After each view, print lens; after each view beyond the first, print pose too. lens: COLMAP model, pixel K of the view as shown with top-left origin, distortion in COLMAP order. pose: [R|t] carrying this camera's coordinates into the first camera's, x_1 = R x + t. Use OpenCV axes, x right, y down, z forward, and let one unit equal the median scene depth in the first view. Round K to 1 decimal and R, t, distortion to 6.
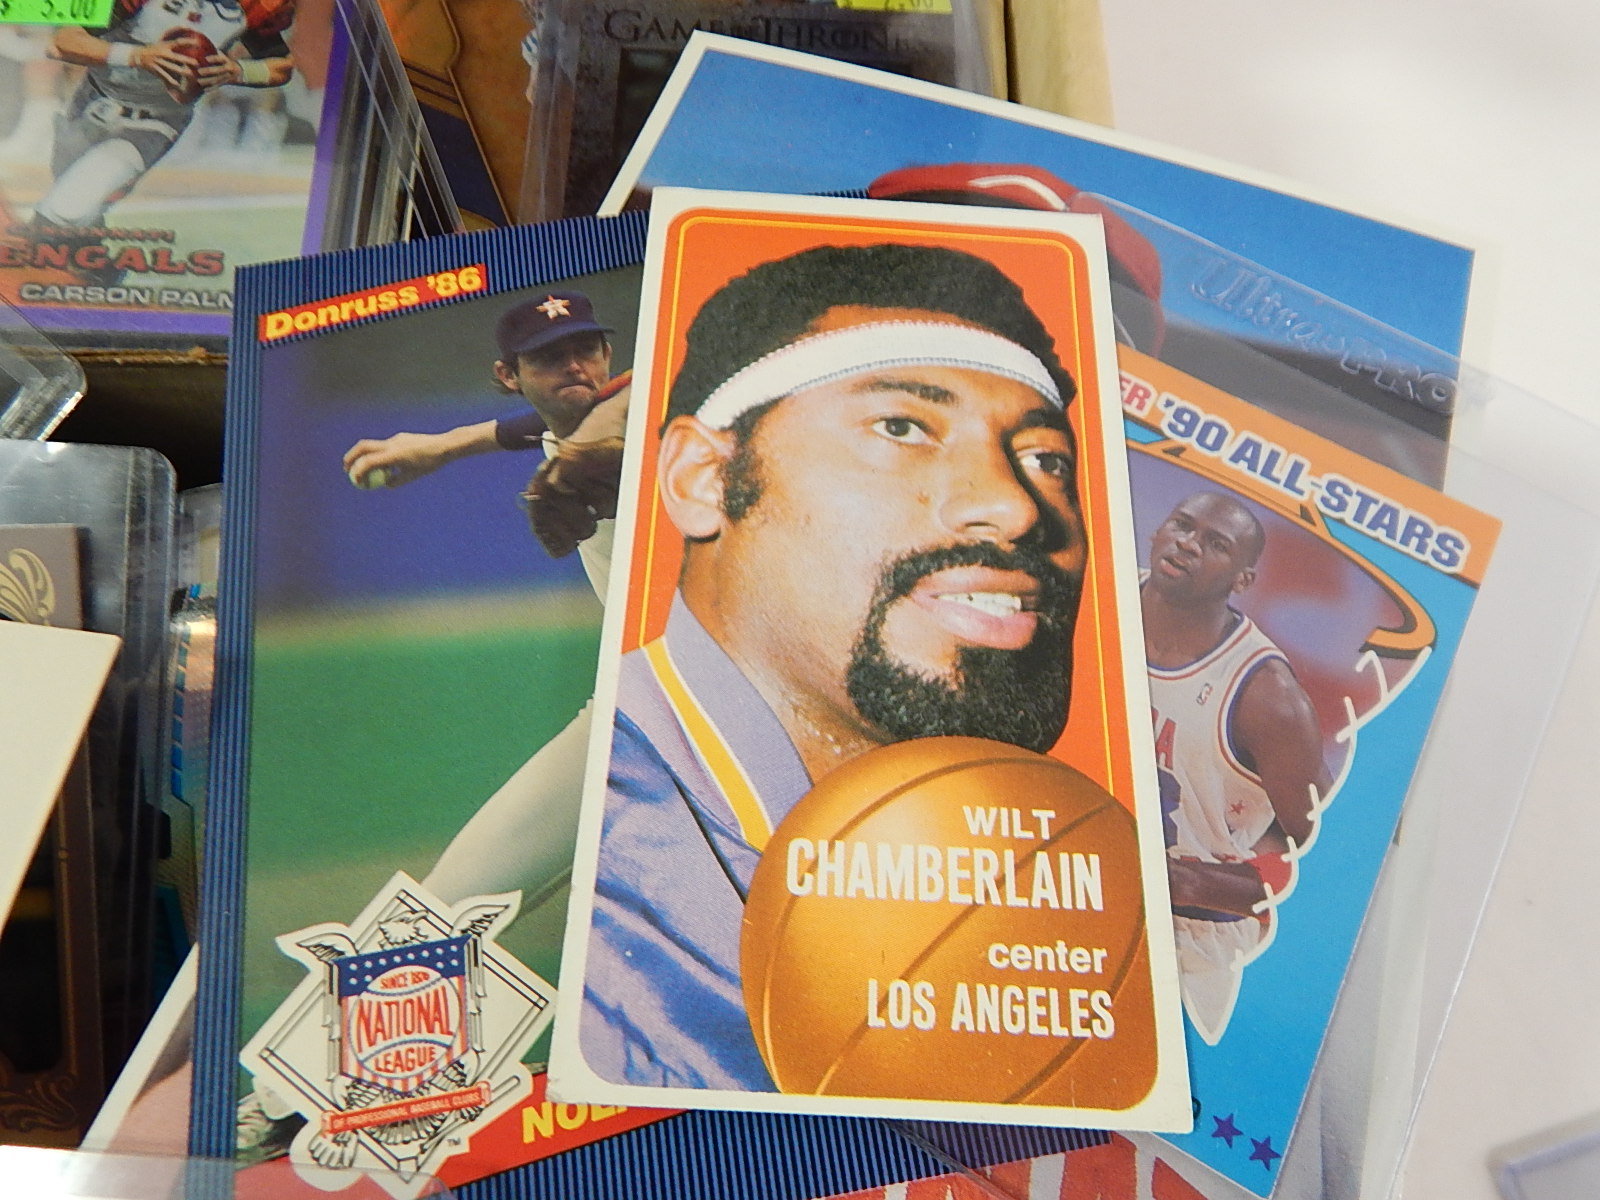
lens RADIAL K [[1212.2, 0, 808.7], [0, 1212.2, 570.5], [0, 0, 1]] dist [0.028529, -0.027445]
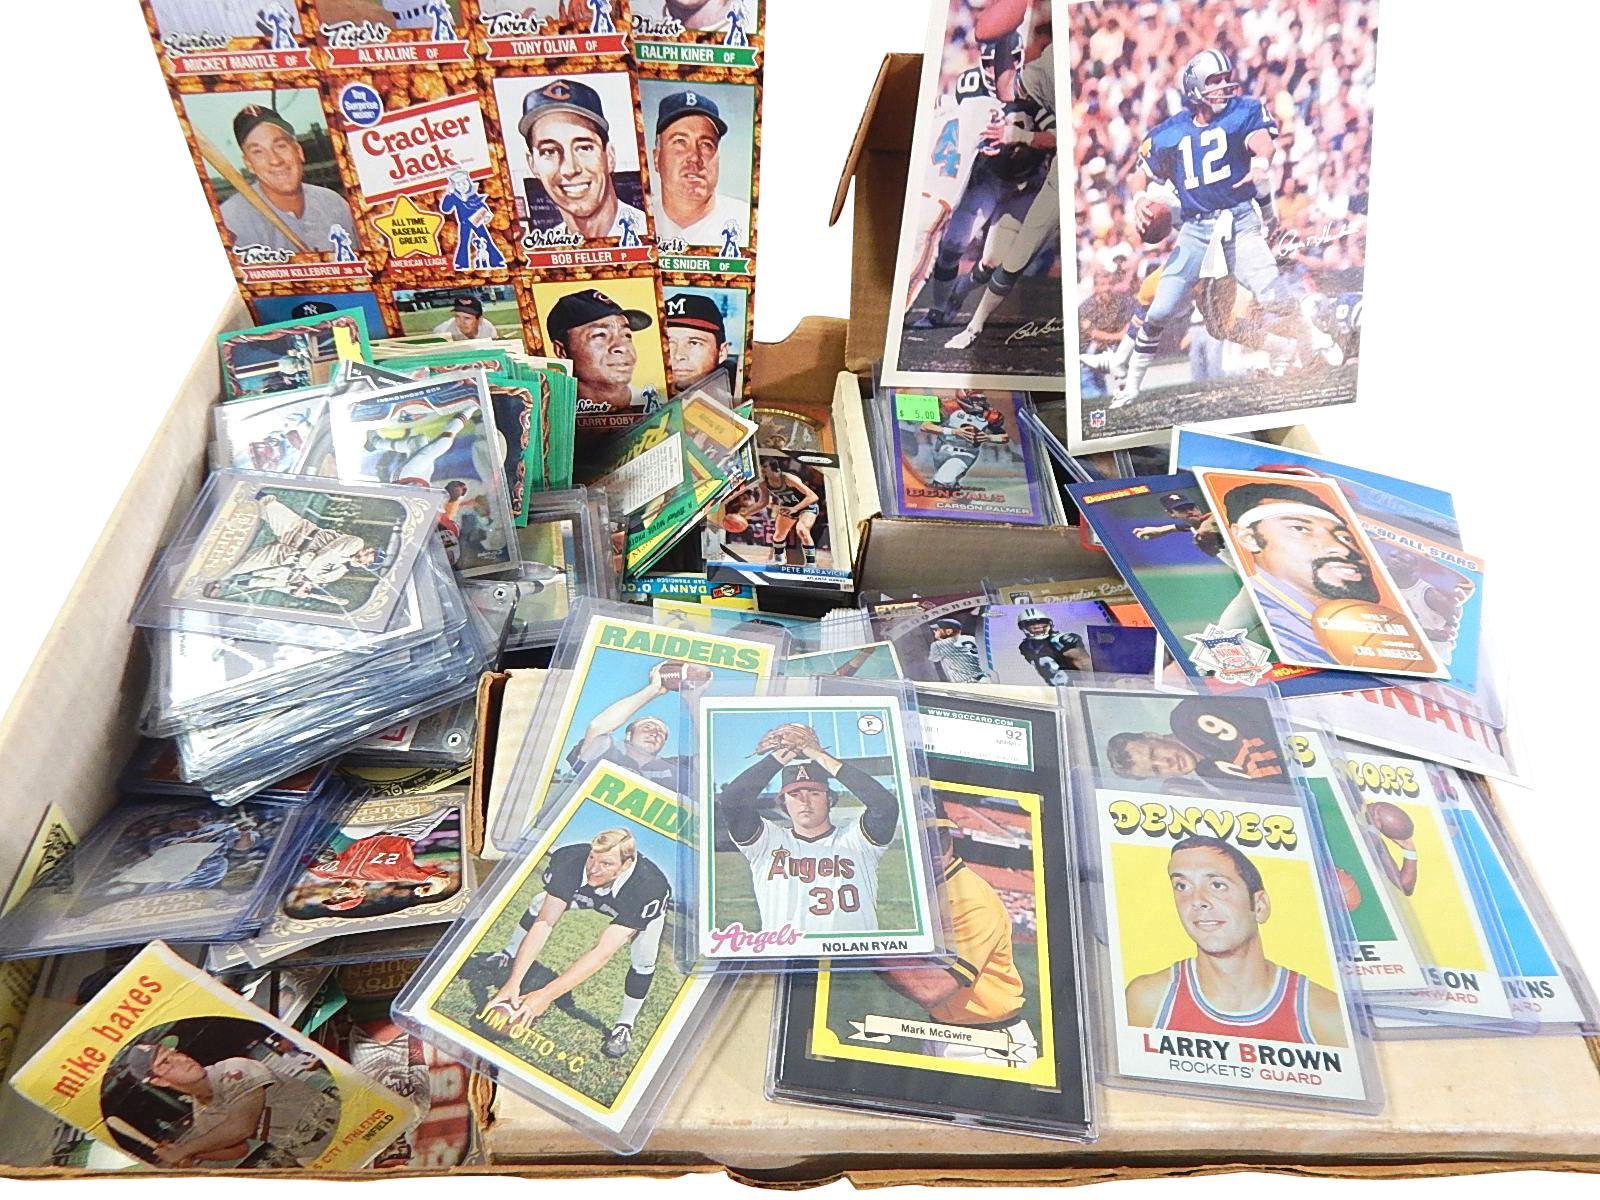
lens RADIAL K [[1145.7, 0, 804.8], [0, 1145.7, 584.6], [0, 0, 1]] dist [-0.002068, -0.003861]
pose [[0.997076, 0.019768, 0.073820, -1.356575], [0.008141, 0.932995, -0.359797, 1.026640], [-0.075986, 0.359345, 0.930106, -1.546440]]
